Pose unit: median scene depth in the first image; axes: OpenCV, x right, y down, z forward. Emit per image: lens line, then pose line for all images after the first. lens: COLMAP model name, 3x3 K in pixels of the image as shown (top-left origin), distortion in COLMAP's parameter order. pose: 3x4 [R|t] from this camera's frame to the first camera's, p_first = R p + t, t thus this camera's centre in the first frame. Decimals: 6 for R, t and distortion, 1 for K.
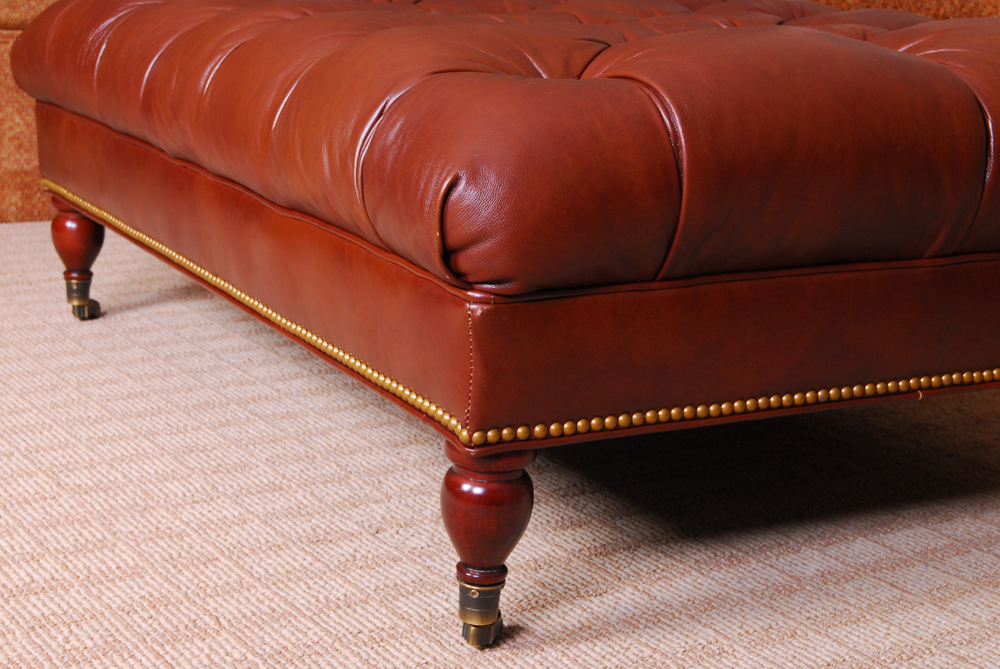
lens RADIAL K [[1728.9, 0, 495.9], [0, 1728.9, 342.3], [0, 0, 1]] dist [0.105082, 0.000000]
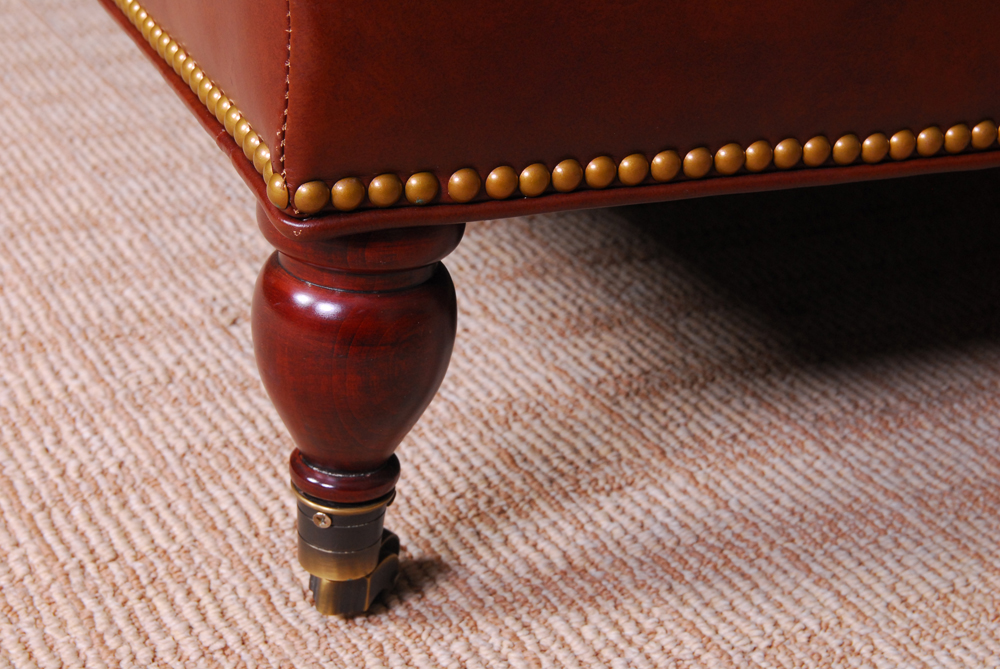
lens RADIAL K [[1859.3, 0, 507.5], [0, 1859.3, 343.8], [0, 0, 1]] dist [-0.006312, 0.000000]
pose [[0.996398, 0.054820, -0.064691, 0.063713], [-0.041519, 0.980614, 0.191500, 0.000693], [0.073935, -0.188125, 0.979358, 0.496922]]
